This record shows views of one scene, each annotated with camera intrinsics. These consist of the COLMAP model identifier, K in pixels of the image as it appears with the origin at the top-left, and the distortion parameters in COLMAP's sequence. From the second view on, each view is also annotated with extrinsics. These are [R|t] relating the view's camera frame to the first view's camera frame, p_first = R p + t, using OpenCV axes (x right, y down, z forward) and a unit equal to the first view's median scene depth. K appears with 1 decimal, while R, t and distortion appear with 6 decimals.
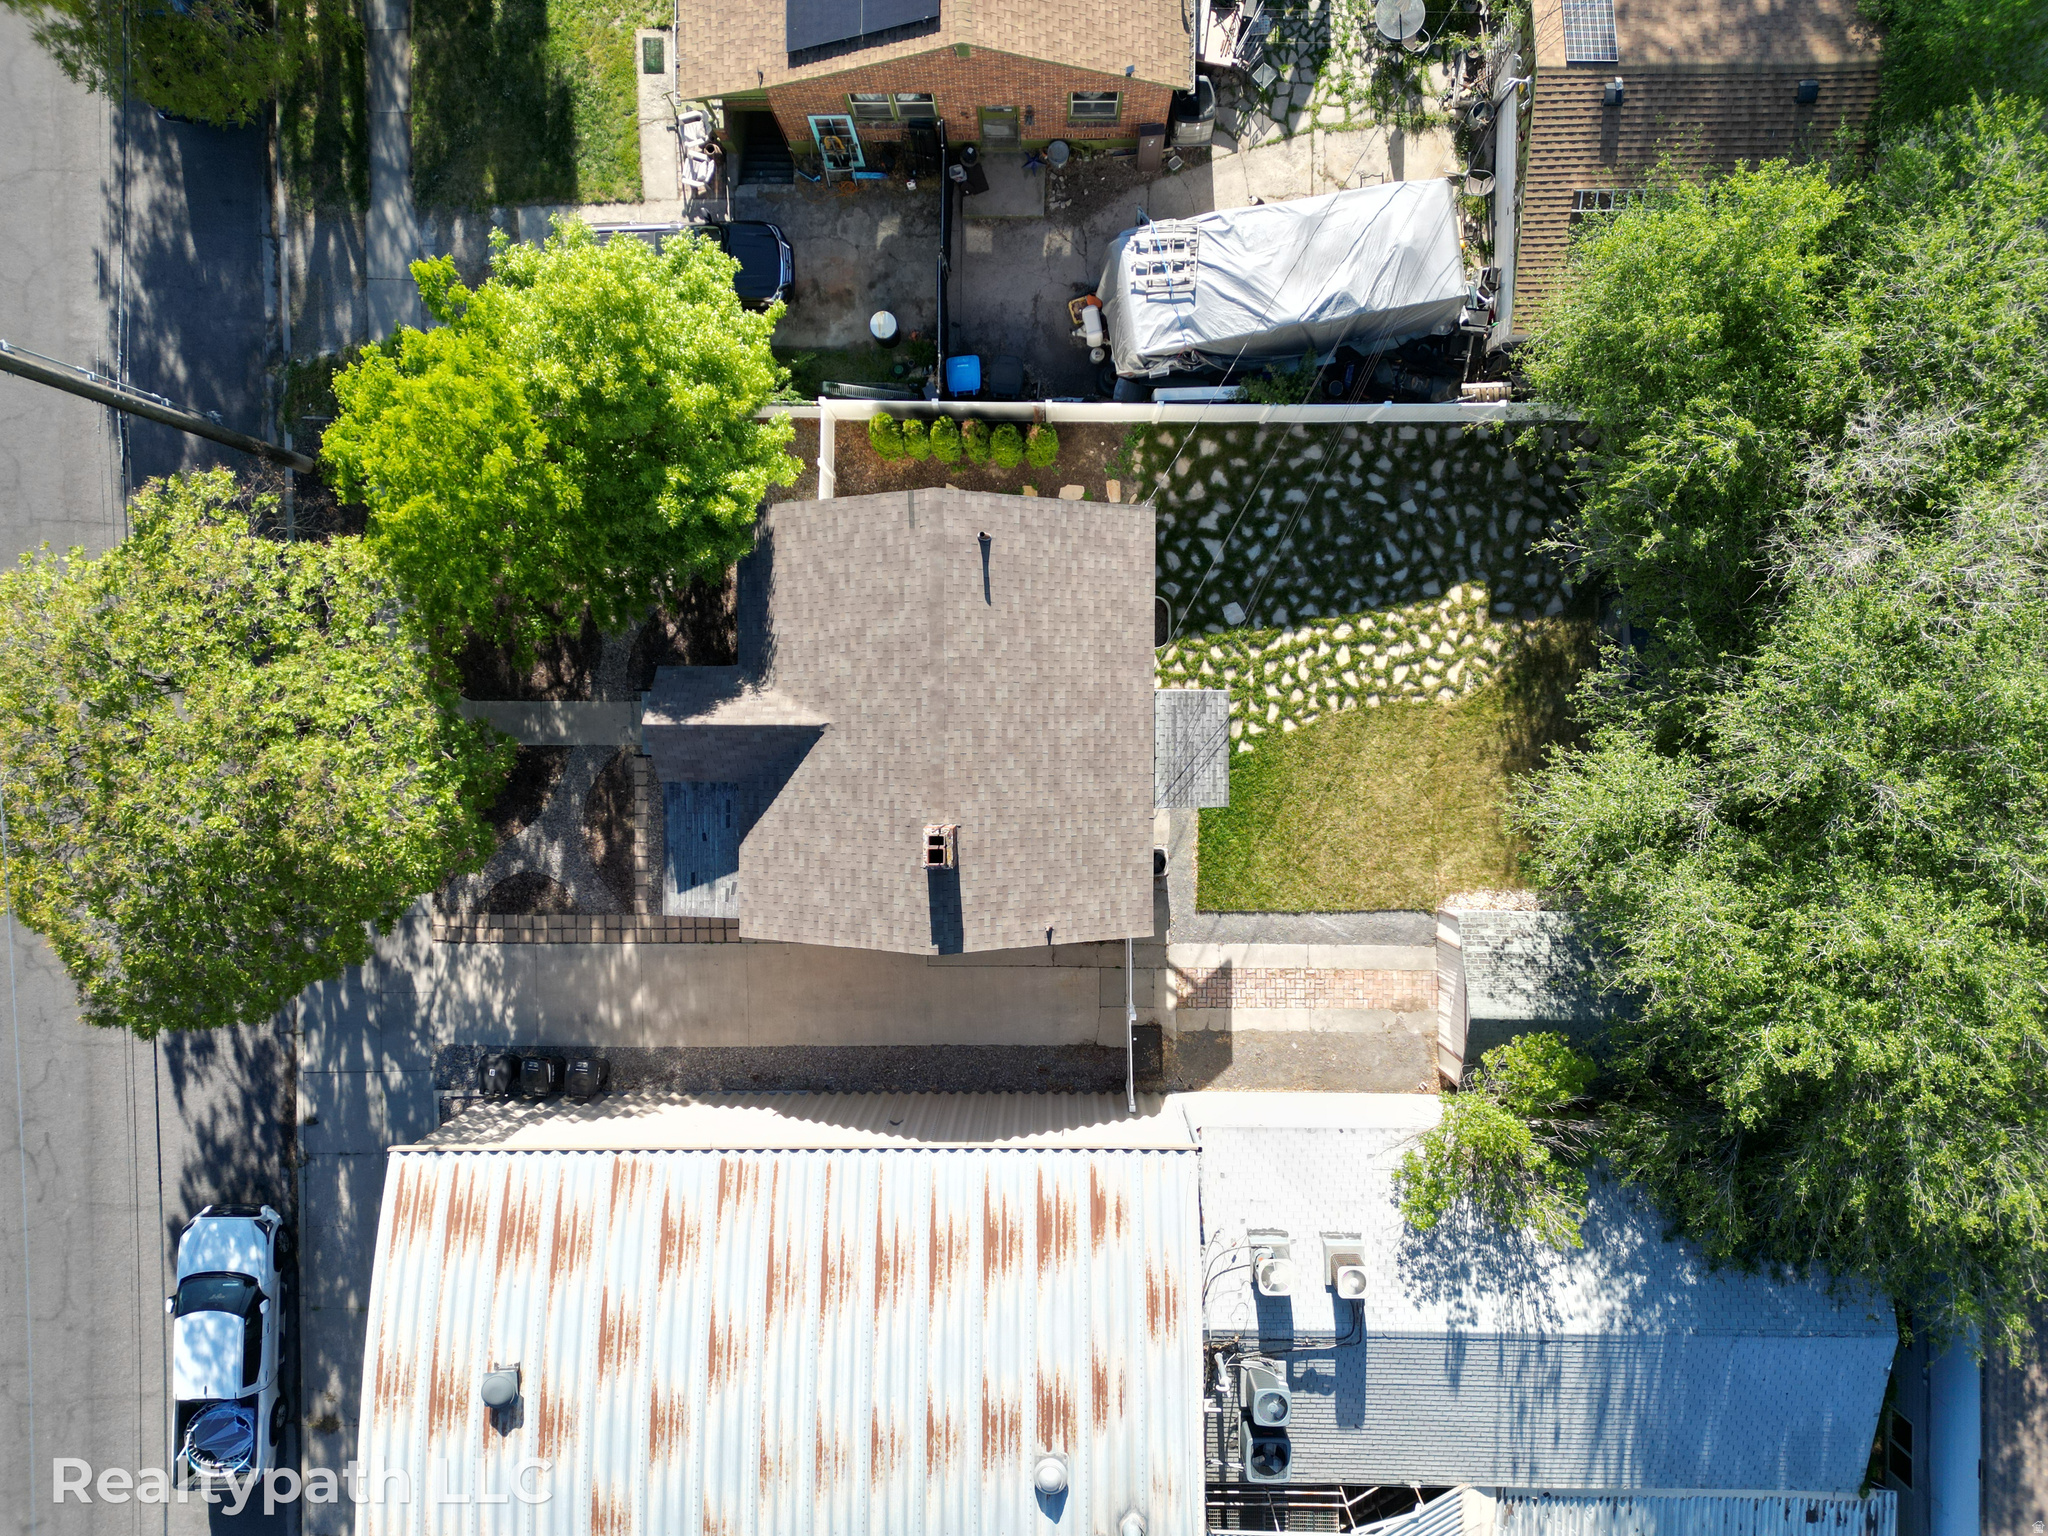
lens RADIAL K [[1443.6, 0, 1026.2], [0, 1443.6, 779.4], [0, 0, 1]] dist [0.021465, -0.005002]
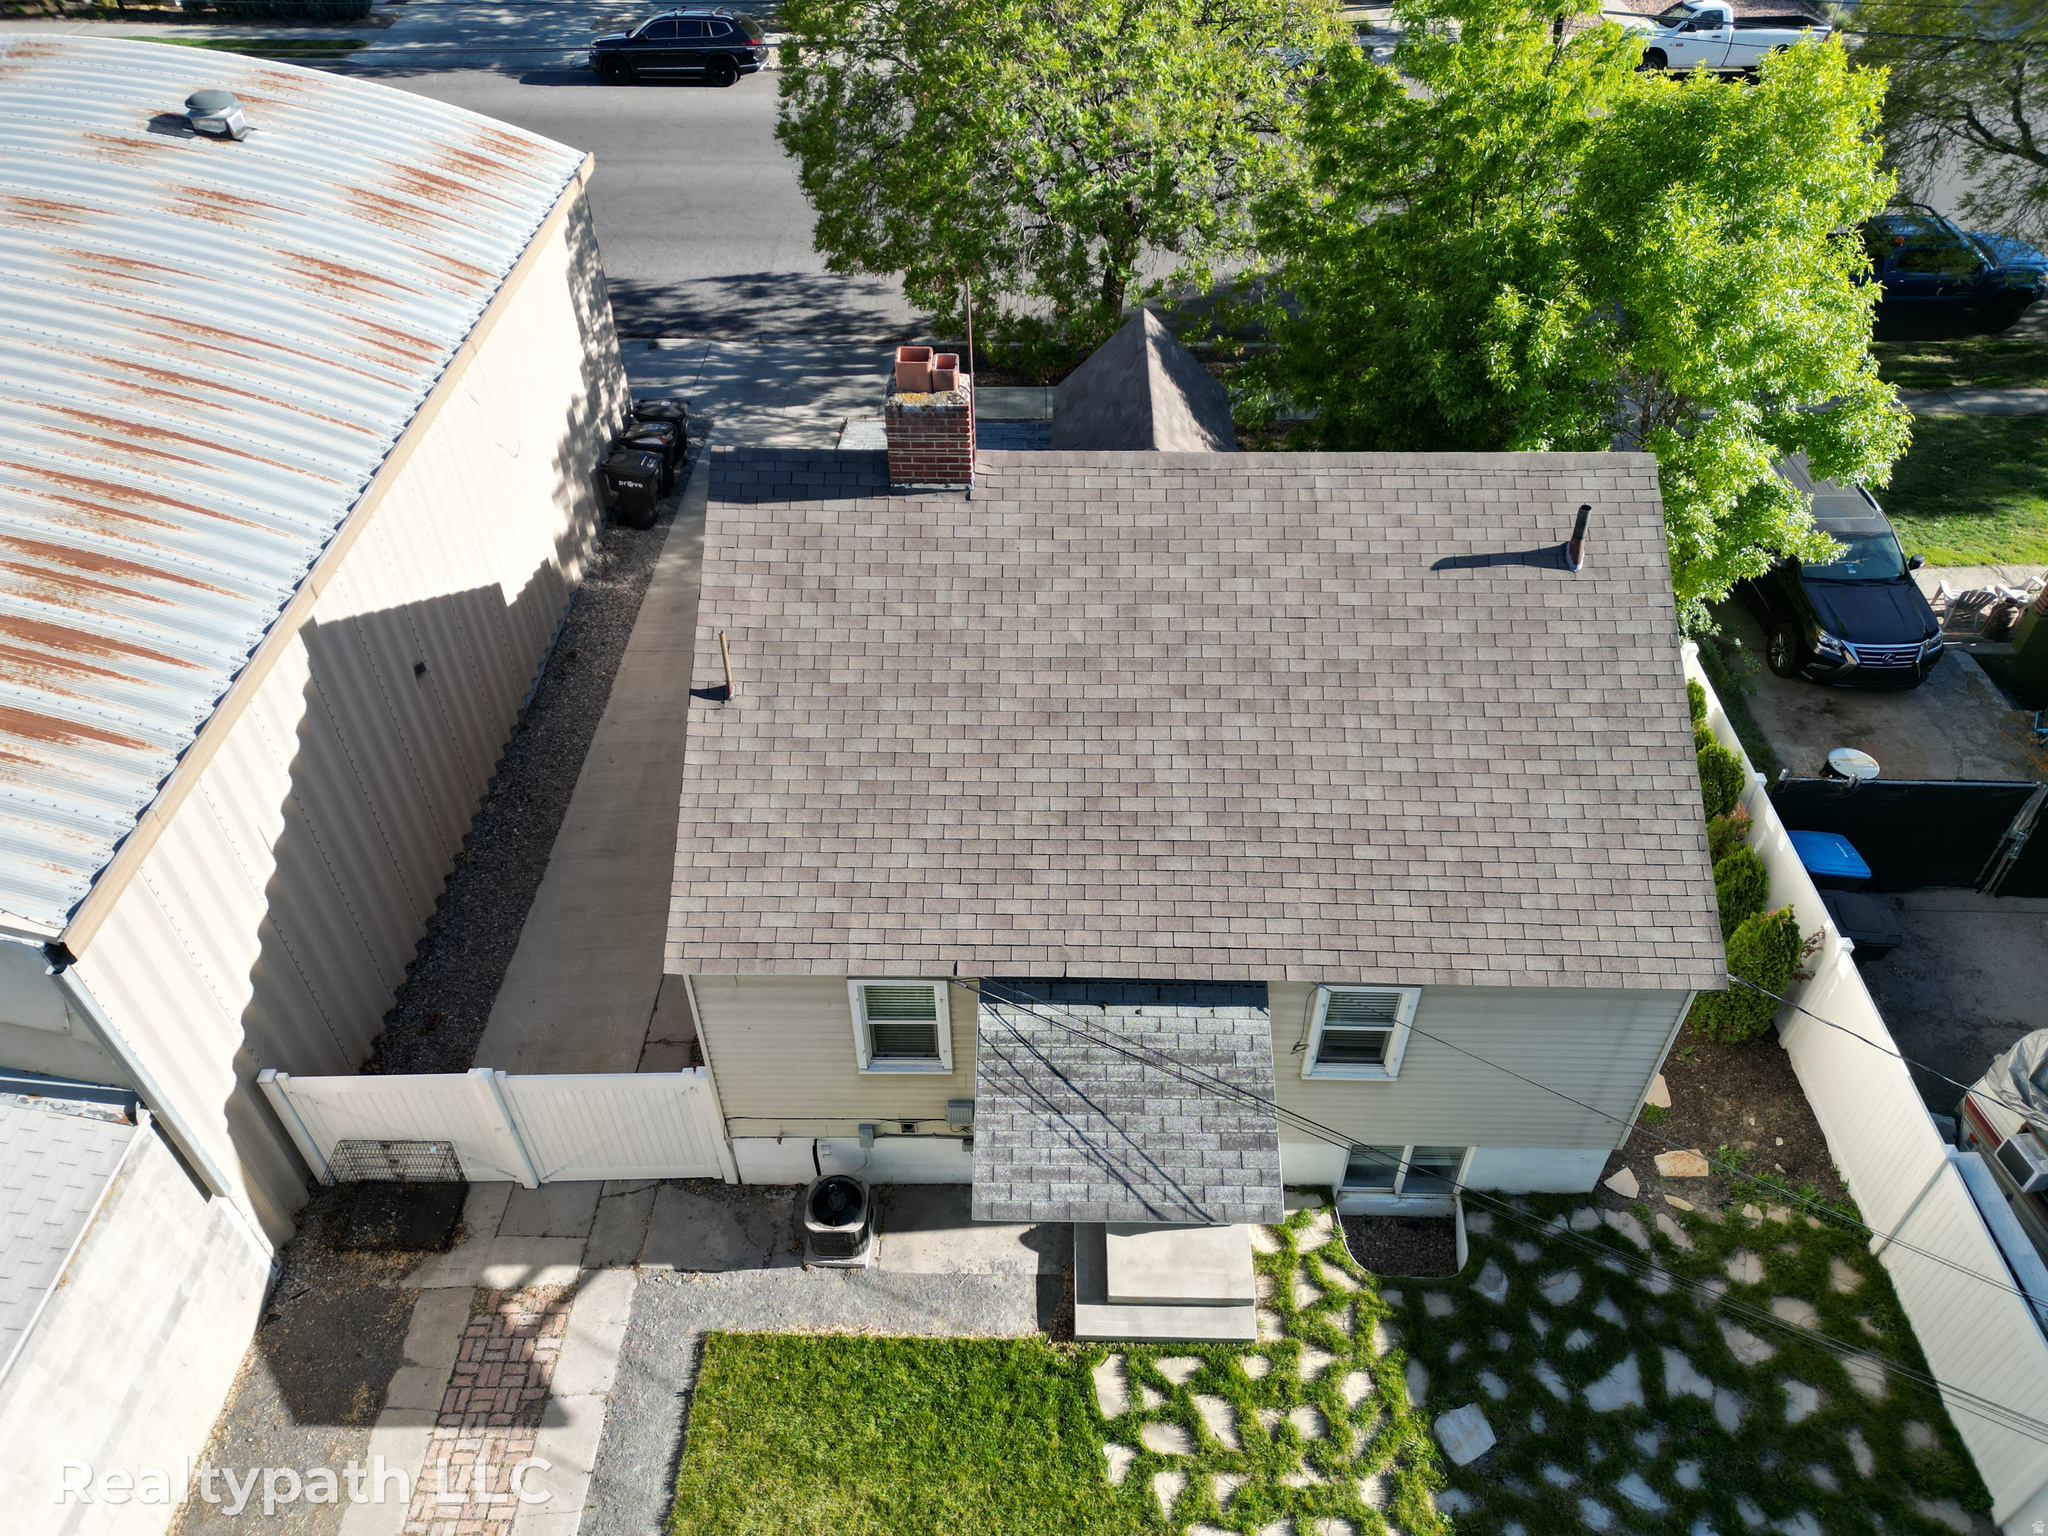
lens RADIAL K [[1443.6, 0, 1043.4], [0, 1443.6, 767.8], [0, 0, 1]] dist [0.021465, -0.005002]
pose [[-0.013170, 0.673703, -0.738885, 0.311230], [-0.999104, -0.038593, -0.017380, 0.010999], [-0.040225, 0.737994, 0.673607, 0.611477]]
